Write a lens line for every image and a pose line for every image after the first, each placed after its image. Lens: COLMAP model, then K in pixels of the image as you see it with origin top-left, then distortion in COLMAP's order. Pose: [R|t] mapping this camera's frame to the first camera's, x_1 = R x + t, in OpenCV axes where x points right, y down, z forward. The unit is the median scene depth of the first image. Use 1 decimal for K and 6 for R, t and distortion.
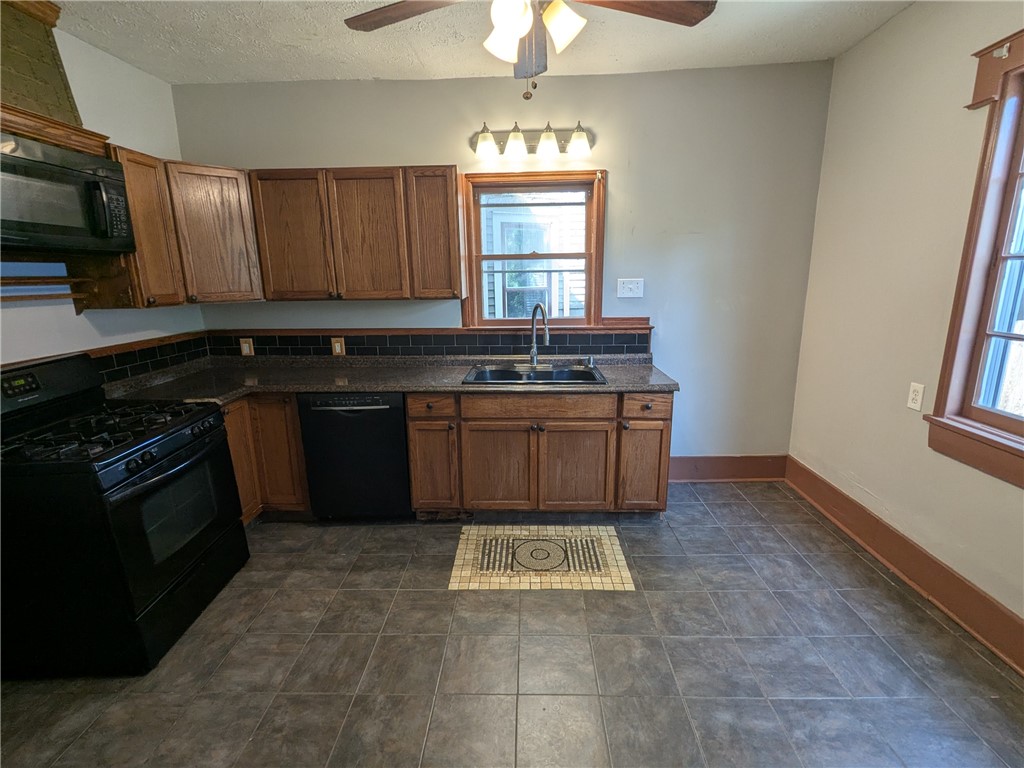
lens RADIAL K [[482.7, 0, 512.6], [0, 482.7, 386.1], [0, 0, 1]] dist [0.000941, 0.000283]
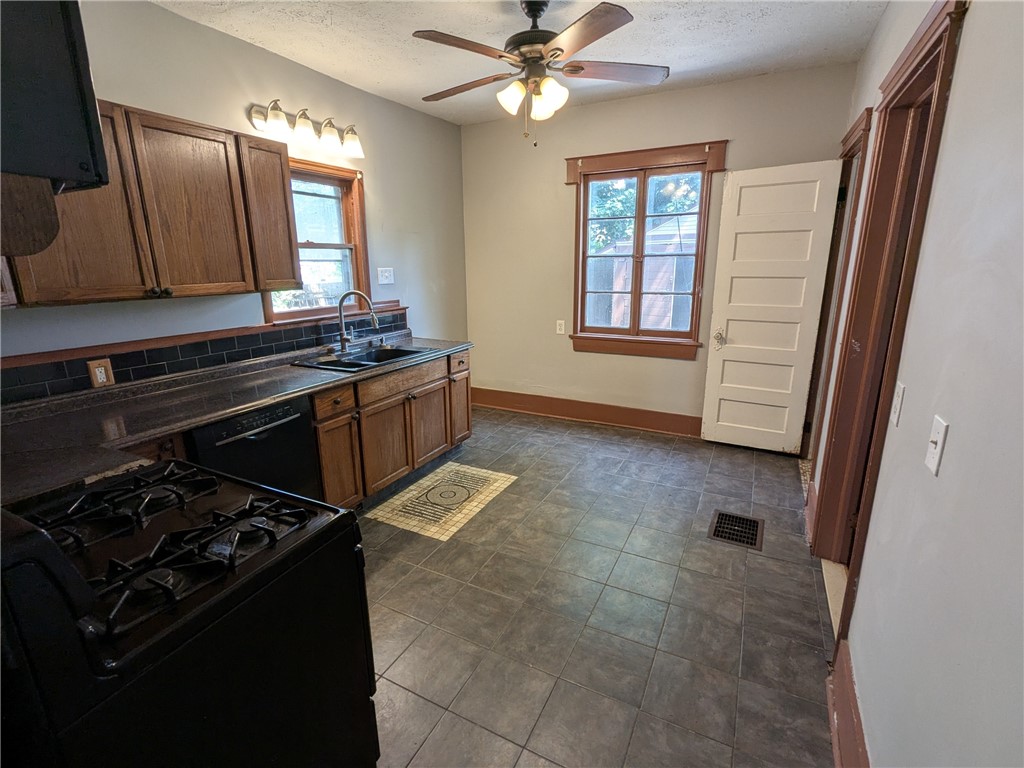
lens RADIAL K [[482.7, 0, 512.6], [0, 482.7, 386.1], [0, 0, 1]] dist [0.000941, 0.000283]
pose [[0.428147, -0.216025, 0.877510, -0.832853], [0.206961, 0.968641, 0.137482, -0.046553], [-0.879692, 0.122748, 0.459430, 0.251095]]
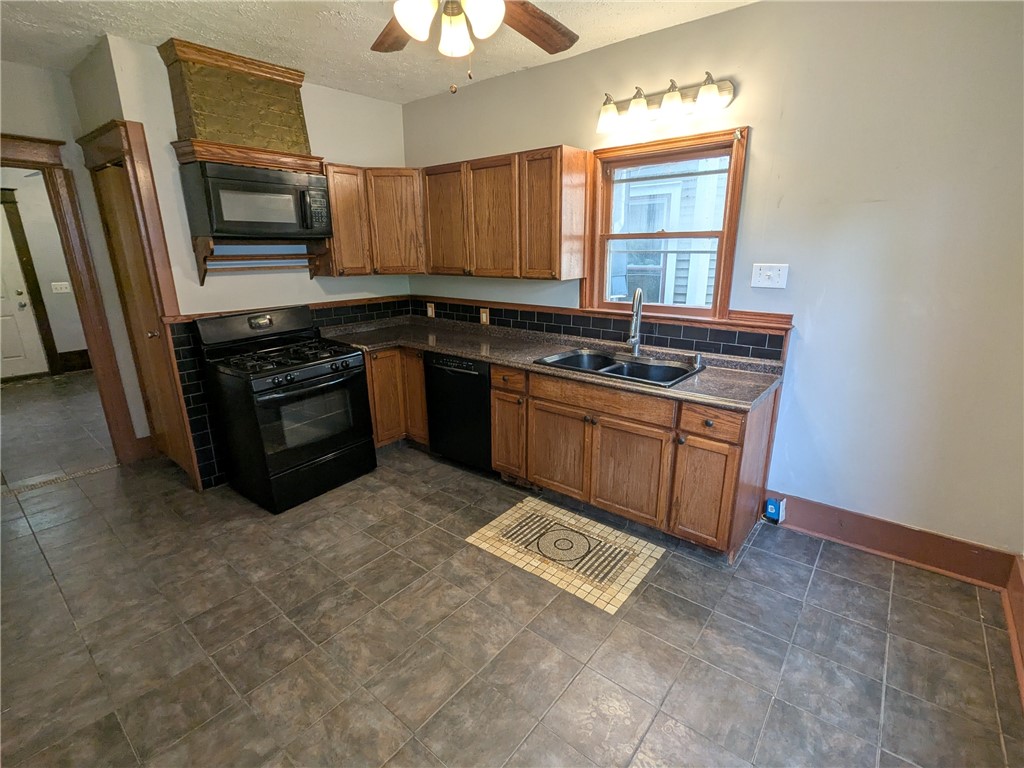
lens RADIAL K [[482.7, 0, 512.6], [0, 482.7, 386.1], [0, 0, 1]] dist [0.000941, 0.000283]
pose [[0.793486, 0.175110, -0.582852, 0.466537], [-0.141189, 0.984549, 0.103582, -0.055539], [0.591984, 0.000101, 0.805949, 0.133496]]
